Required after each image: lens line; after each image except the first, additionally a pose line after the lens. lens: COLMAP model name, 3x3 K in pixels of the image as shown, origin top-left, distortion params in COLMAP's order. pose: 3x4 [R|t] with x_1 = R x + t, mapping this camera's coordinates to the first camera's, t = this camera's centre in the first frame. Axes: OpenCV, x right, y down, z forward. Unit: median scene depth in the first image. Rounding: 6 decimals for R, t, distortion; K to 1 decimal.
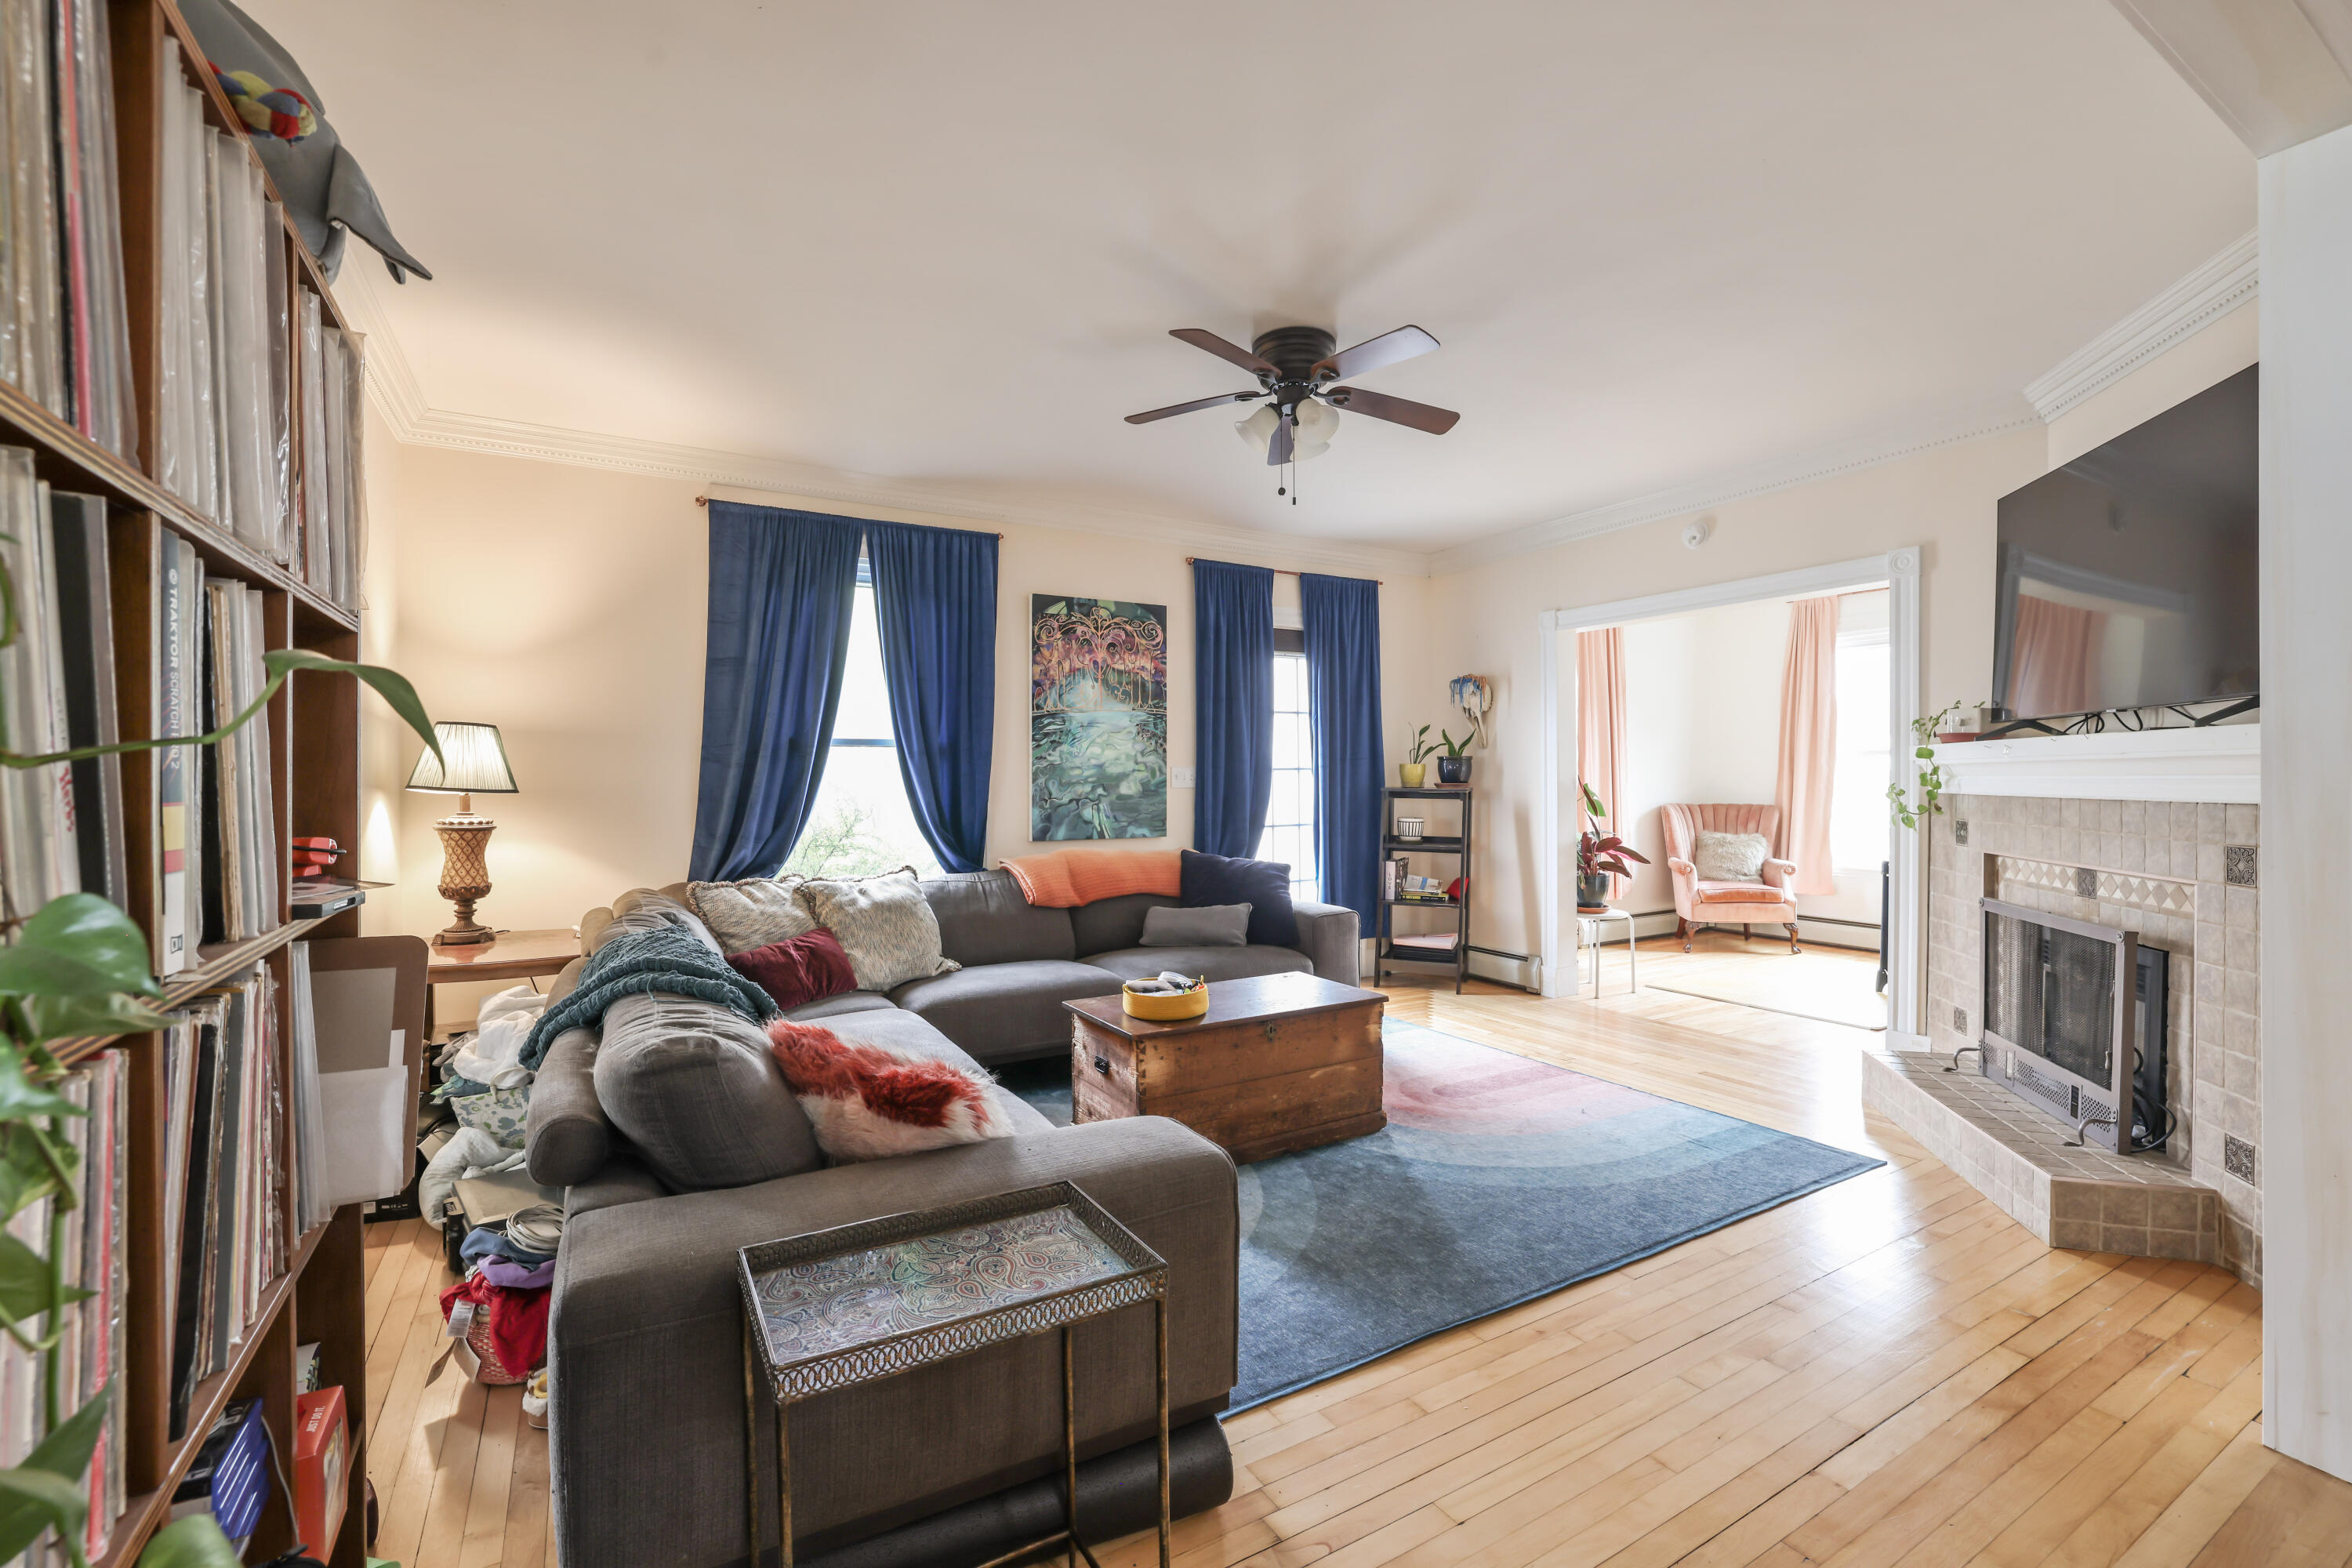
lens RADIAL K [[993.1, 0, 1166.4], [0, 993.1, 795.3], [0, 0, 1]] dist [-0.004133, 0.002433]
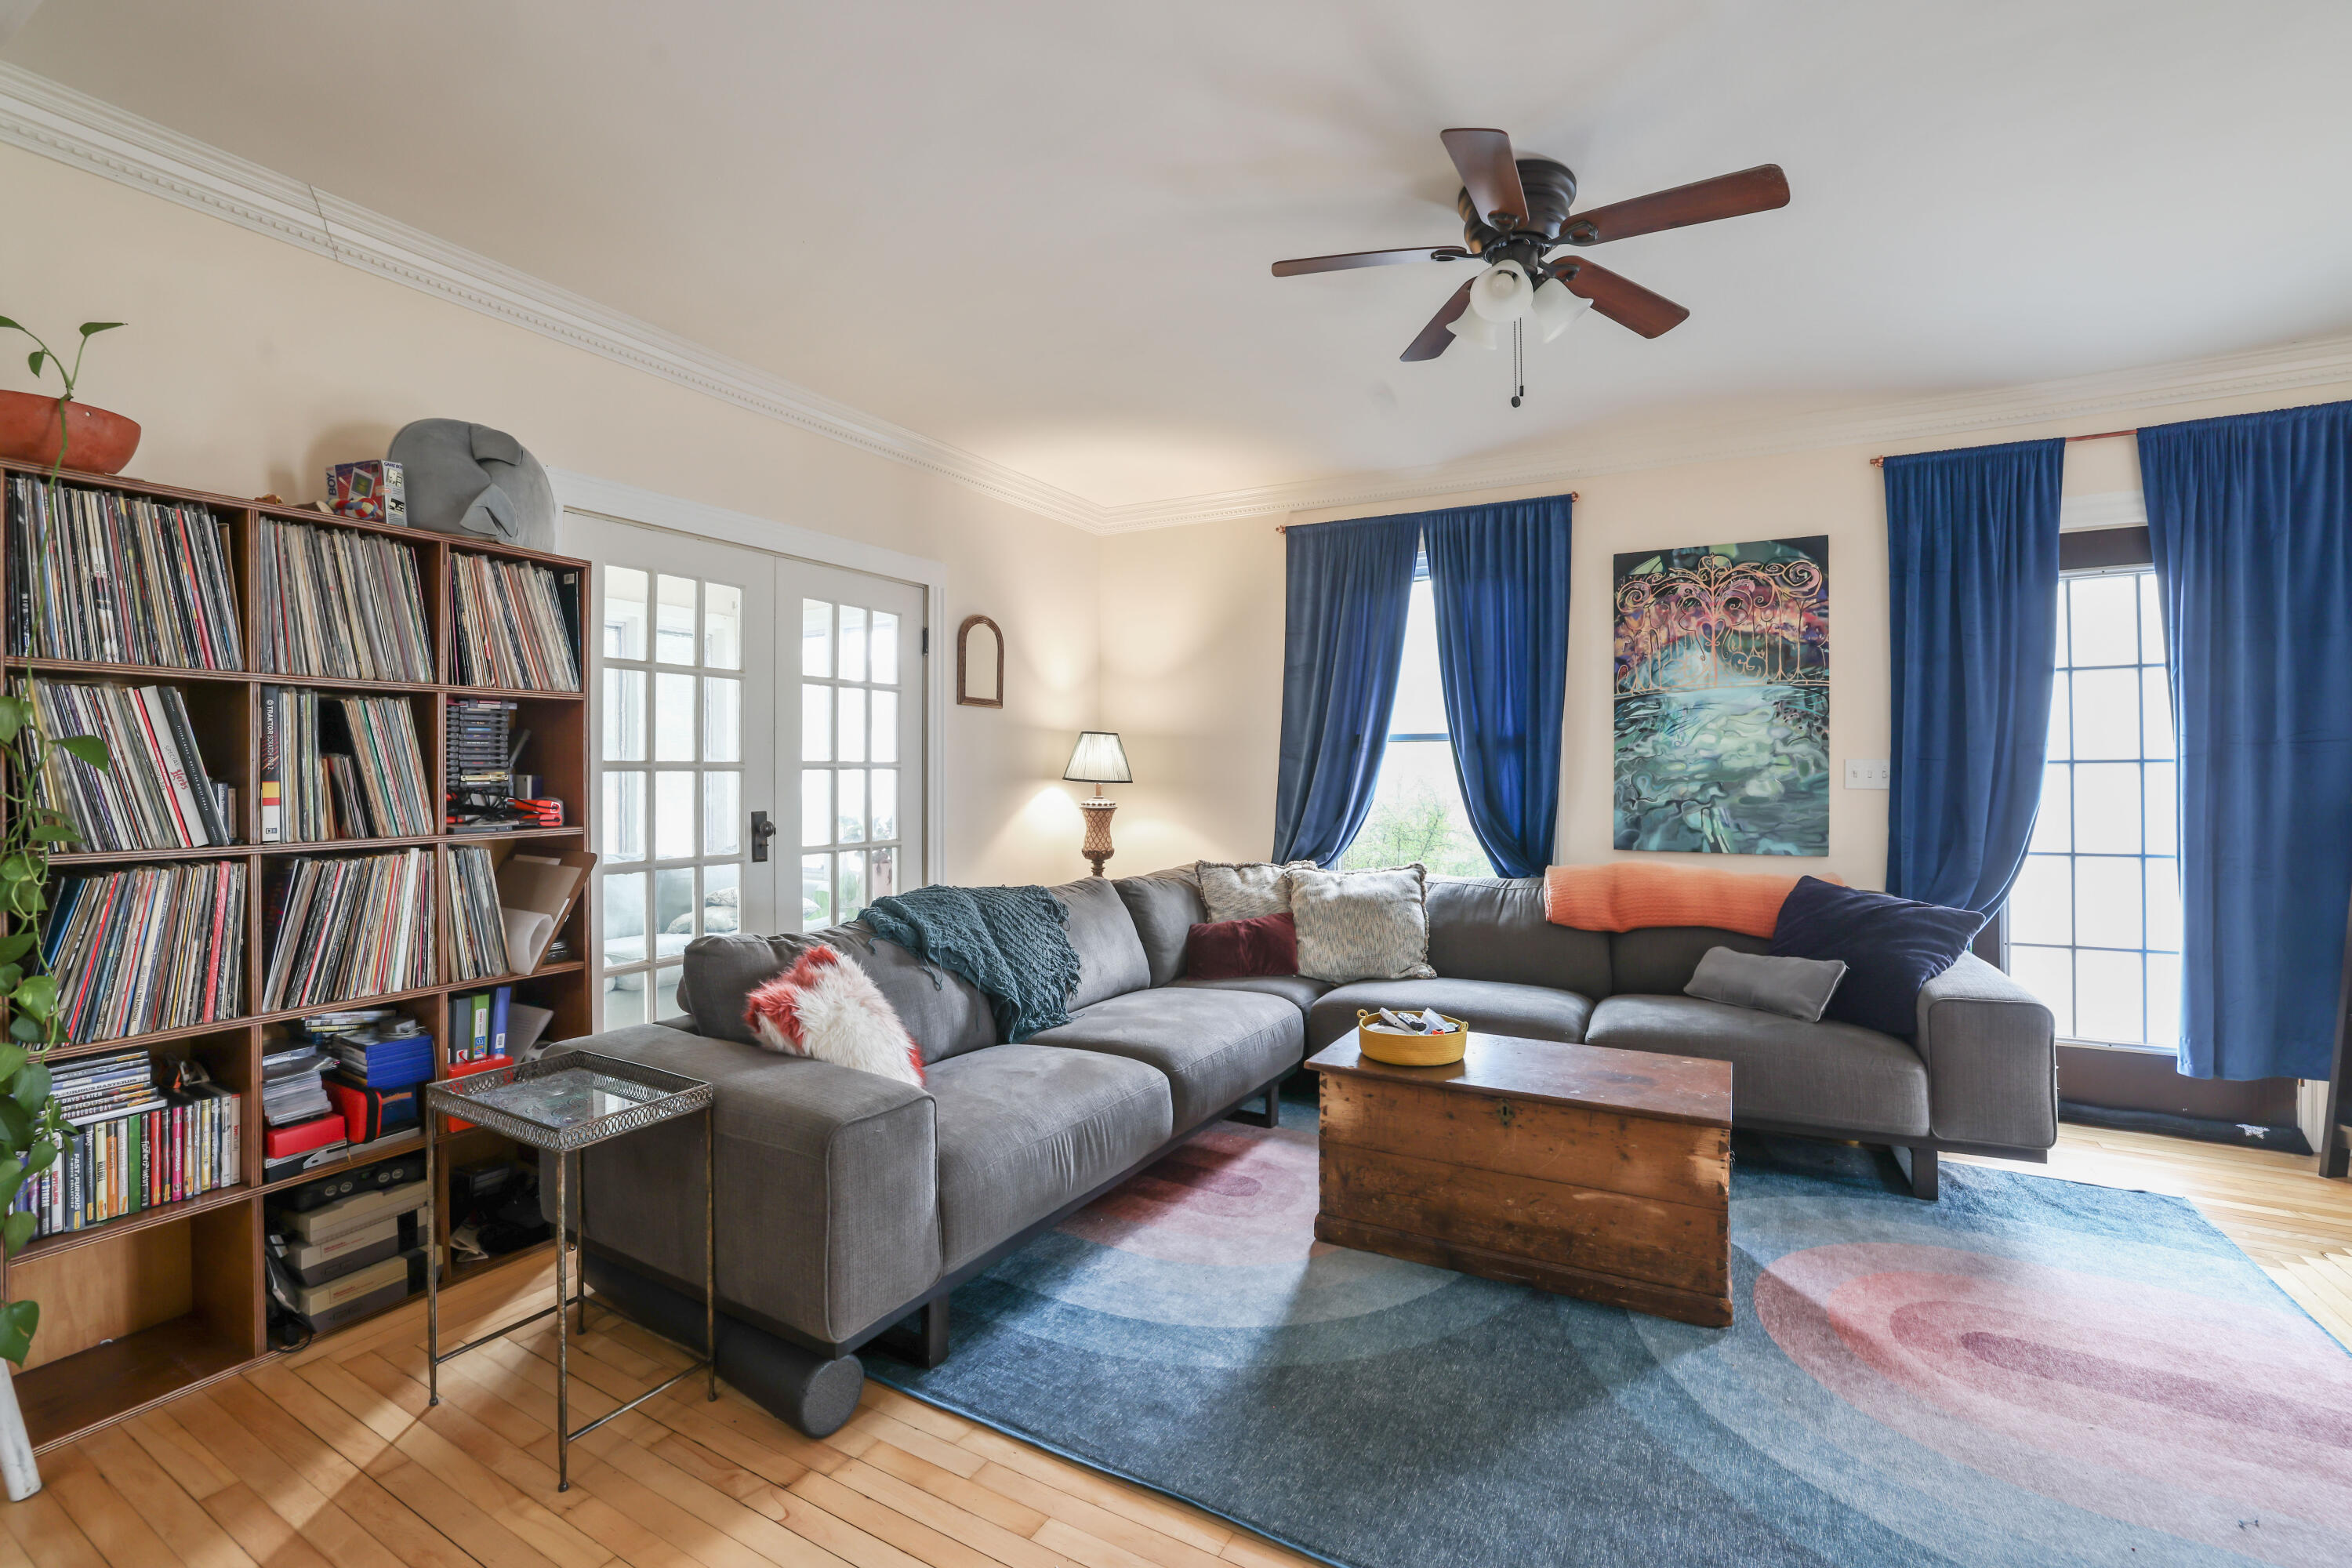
lens RADIAL K [[993.1, 0, 1163.0], [0, 993.1, 772.1], [0, 0, 1]] dist [-0.004133, 0.002433]
pose [[0.550682, 0.003794, -0.834706, 0.351290], [-0.018714, 0.999794, -0.007802, -0.005339], [0.834505, 0.019918, 0.550640, 0.219831]]
